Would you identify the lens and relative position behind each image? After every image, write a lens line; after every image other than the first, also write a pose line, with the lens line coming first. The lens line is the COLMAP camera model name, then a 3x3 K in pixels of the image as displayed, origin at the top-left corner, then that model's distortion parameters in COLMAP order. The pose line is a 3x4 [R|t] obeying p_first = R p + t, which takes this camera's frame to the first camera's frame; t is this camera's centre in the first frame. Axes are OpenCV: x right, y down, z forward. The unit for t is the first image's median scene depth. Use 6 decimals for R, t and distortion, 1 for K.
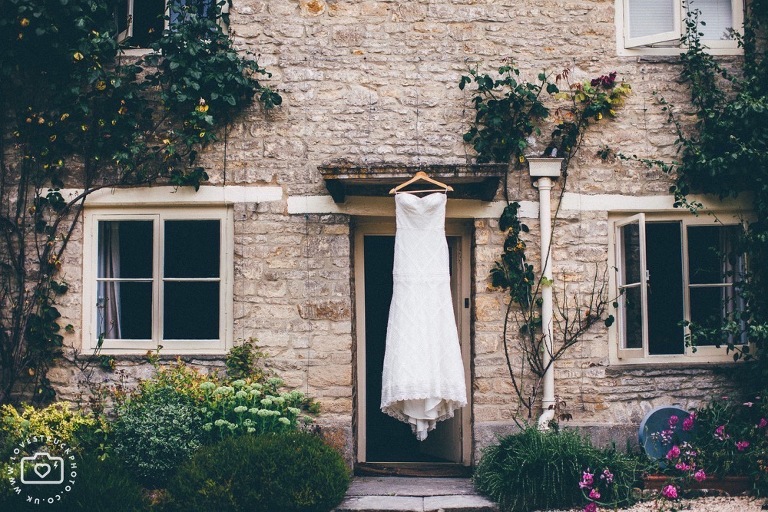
lens RADIAL K [[1169.1, 0, 383.7], [0, 1169.1, 259.0], [0, 0, 1]] dist [-0.122345, 0.000000]
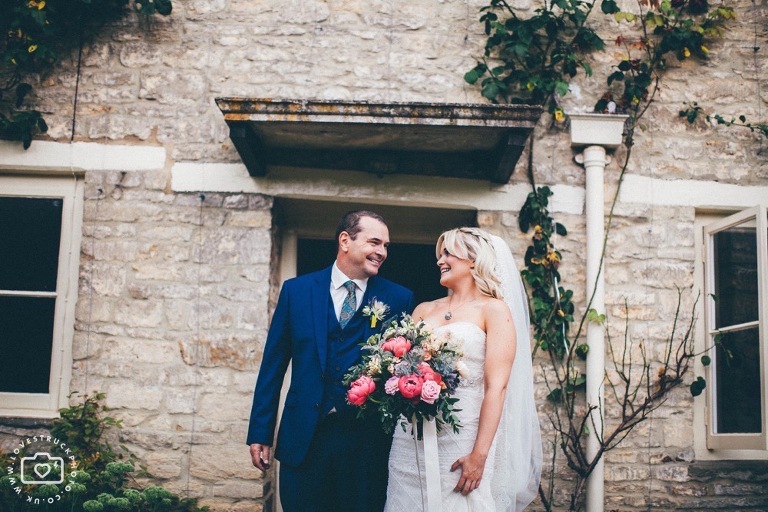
lens RADIAL K [[1169.1, 0, 383.7], [0, 1169.1, 251.4], [0, 0, 1]] dist [-0.122345, 0.000000]
pose [[0.998921, 0.040629, 0.022500, 0.015934], [-0.038785, 0.996269, -0.077101, 0.035434], [-0.025549, 0.076146, 0.996769, 0.397591]]
